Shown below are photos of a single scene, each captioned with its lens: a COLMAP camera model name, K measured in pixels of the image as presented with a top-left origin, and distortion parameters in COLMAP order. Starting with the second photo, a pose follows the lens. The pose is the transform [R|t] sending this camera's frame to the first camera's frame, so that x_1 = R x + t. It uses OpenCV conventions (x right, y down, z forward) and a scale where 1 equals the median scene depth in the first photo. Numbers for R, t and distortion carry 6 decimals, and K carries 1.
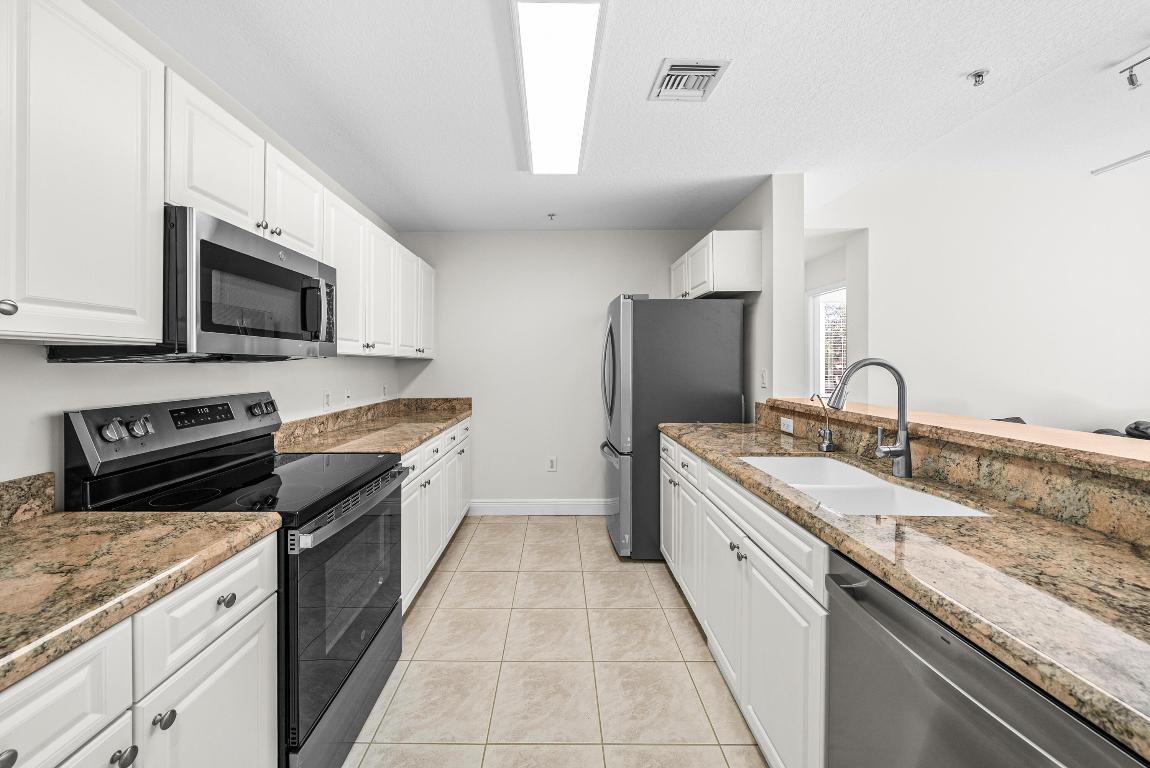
lens RADIAL K [[405.8, 0, 567.6], [0, 405.8, 363.8], [0, 0, 1]] dist [-0.000510, -0.000323]
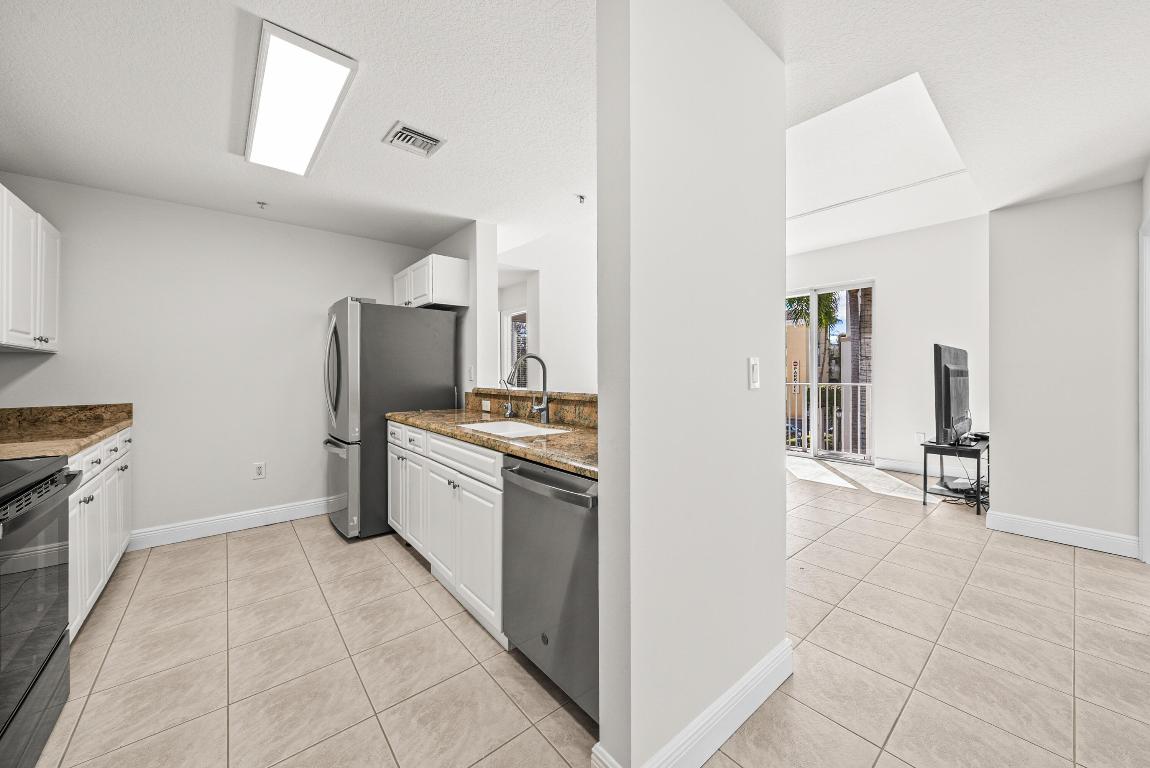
lens RADIAL K [[405.8, 0, 568.6], [0, 405.8, 374.6], [0, 0, 1]] dist [-0.000510, -0.000323]
pose [[0.776719, -0.002165, 0.629844, -0.109791], [0.003389, 0.999994, -0.000743, 0.047146], [-0.629838, 0.002711, 0.776722, -0.245154]]
